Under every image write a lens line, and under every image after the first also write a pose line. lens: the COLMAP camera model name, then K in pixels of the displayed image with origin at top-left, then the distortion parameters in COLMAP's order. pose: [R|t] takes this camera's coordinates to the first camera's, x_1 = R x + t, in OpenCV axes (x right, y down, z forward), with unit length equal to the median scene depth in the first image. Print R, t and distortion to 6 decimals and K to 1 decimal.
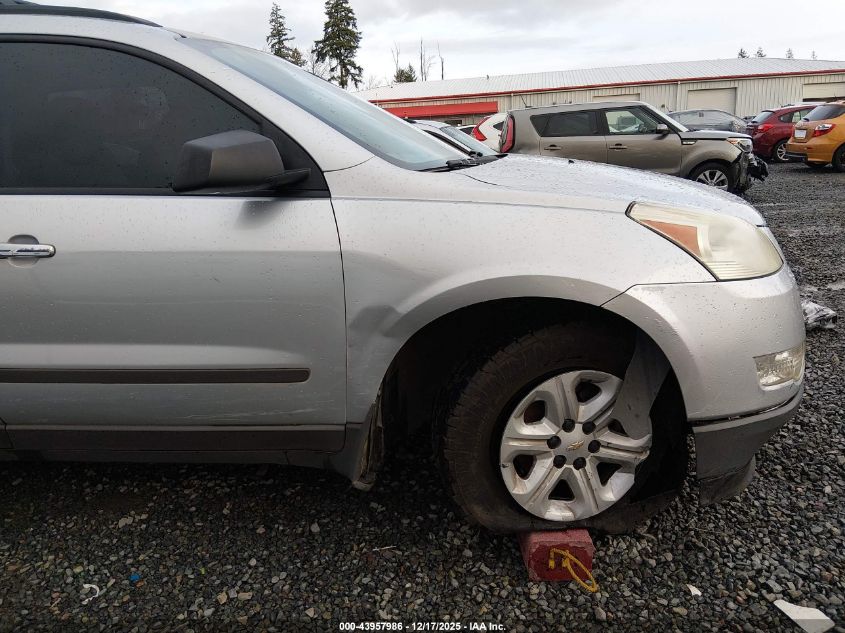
lens RADIAL K [[739.1, 0, 423.2], [0, 739.1, 312.4], [0, 0, 1]] dist [0.092175, -0.136223]
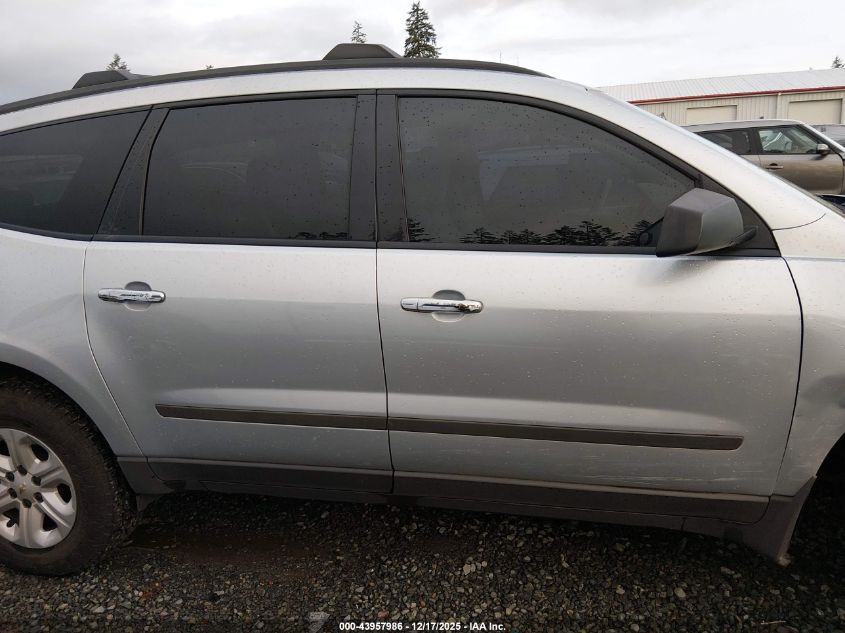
lens RADIAL K [[739.1, 0, 420.4], [0, 739.1, 314.5], [0, 0, 1]] dist [0.092175, -0.136223]
pose [[0.993078, 0.024310, -0.114910, -0.419462], [-0.026143, 0.999553, -0.014475, -0.050615], [0.114506, 0.017379, 0.993270, 0.001169]]
